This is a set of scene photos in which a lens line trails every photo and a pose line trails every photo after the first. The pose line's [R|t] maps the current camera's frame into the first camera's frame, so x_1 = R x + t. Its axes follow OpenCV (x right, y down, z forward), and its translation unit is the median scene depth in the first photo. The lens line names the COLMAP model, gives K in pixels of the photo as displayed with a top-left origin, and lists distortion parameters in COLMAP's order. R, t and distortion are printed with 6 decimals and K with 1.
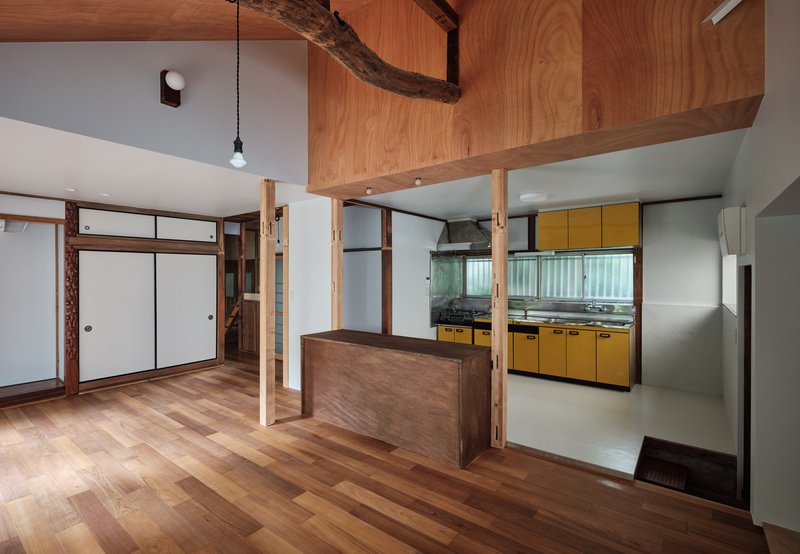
lens RADIAL K [[379.4, 0, 401.2], [0, 379.4, 277.7], [0, 0, 1]] dist [0.002320, 0.000606]
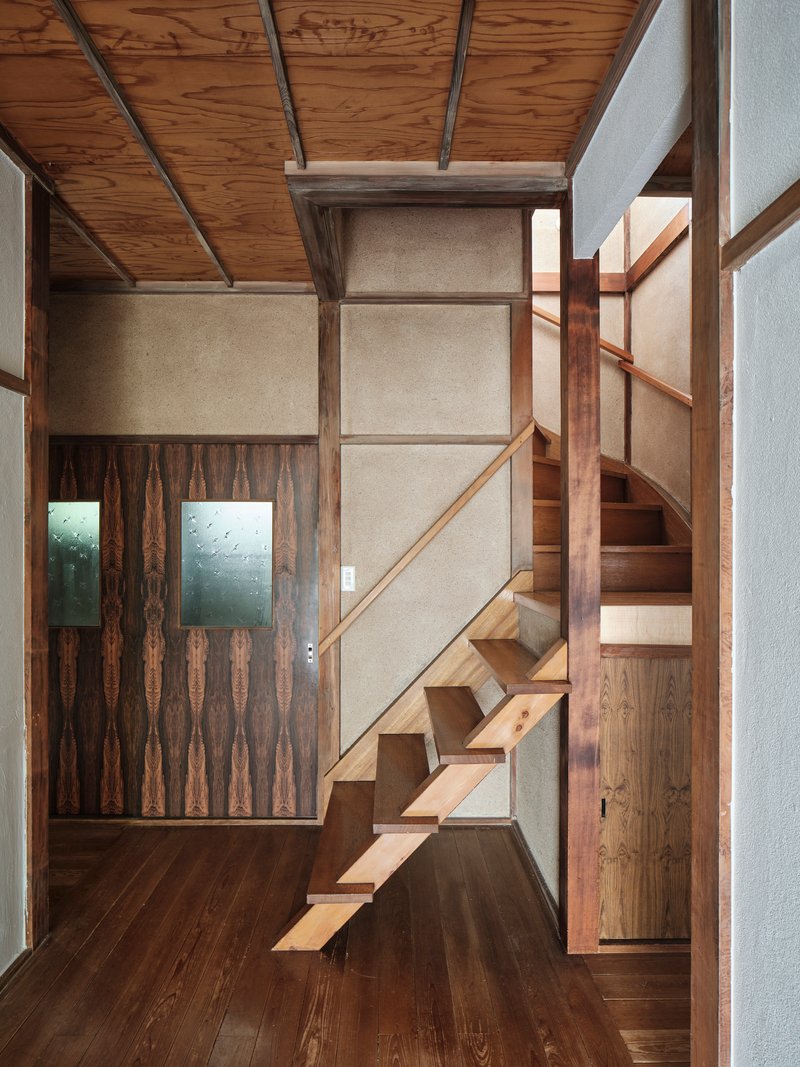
lens RADIAL K [[596.3, 0, 396.2], [0, 596.3, 543.7], [0, 0, 1]] dist [-0.008581, 0.000917]
pose [[0.783845, 0.004397, 0.620941, -1.069453], [-0.003588, 0.999990, -0.002551, 0.022418], [-0.620946, -0.000228, 0.783853, 1.389587]]
